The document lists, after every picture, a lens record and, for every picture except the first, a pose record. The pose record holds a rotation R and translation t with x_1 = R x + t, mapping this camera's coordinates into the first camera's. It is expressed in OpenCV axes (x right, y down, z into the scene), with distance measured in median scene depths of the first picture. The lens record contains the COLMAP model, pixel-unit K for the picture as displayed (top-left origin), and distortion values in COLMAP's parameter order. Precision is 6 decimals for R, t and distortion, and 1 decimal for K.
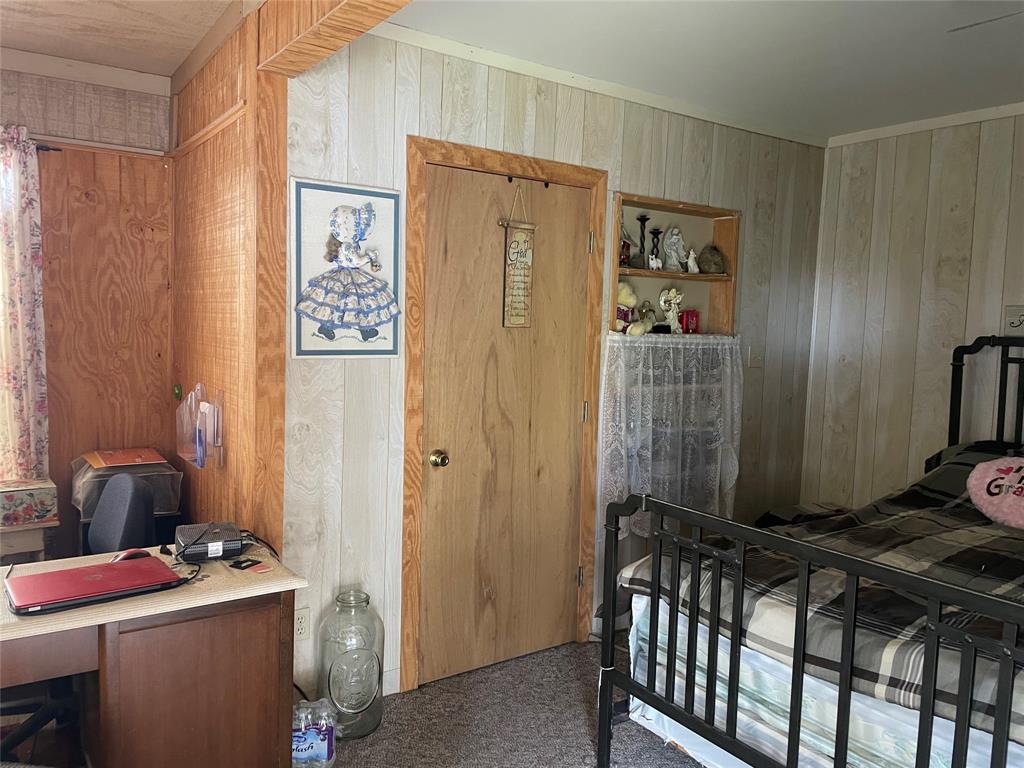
lens RADIAL K [[783.0, 0, 512.9], [0, 783.0, 384.7], [0, 0, 1]] dist [0.086048, -0.106972]
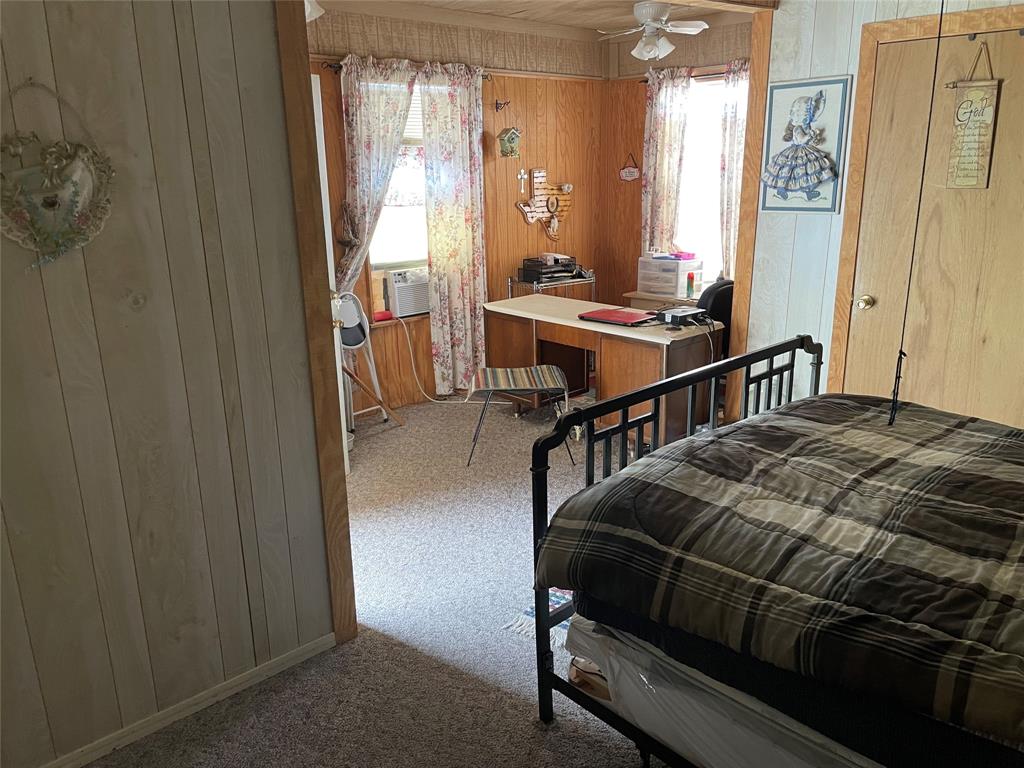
lens RADIAL K [[783.0, 0, 504.8], [0, 783.0, 380.5], [0, 0, 1]] dist [0.086048, -0.106972]
pose [[0.110769, 0.240106, -0.964406, 1.030604], [-0.058792, 0.970261, 0.234811, -0.041648], [0.992106, 0.030690, 0.121591, 0.311089]]
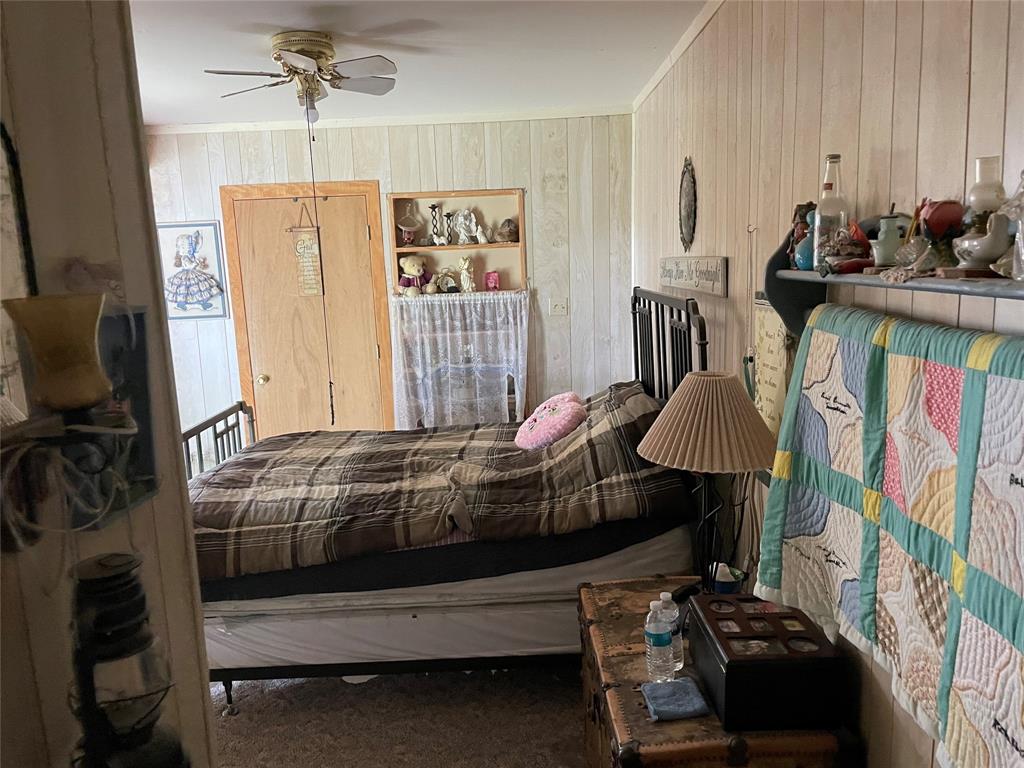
lens RADIAL K [[783.0, 0, 508.6], [0, 783.0, 382.1], [0, 0, 1]] dist [0.086048, -0.106972]
pose [[0.802237, 0.030488, -0.596226, 1.292172], [0.017793, 0.997031, 0.074924, -0.015200], [0.596740, -0.070715, 0.799313, -0.009990]]
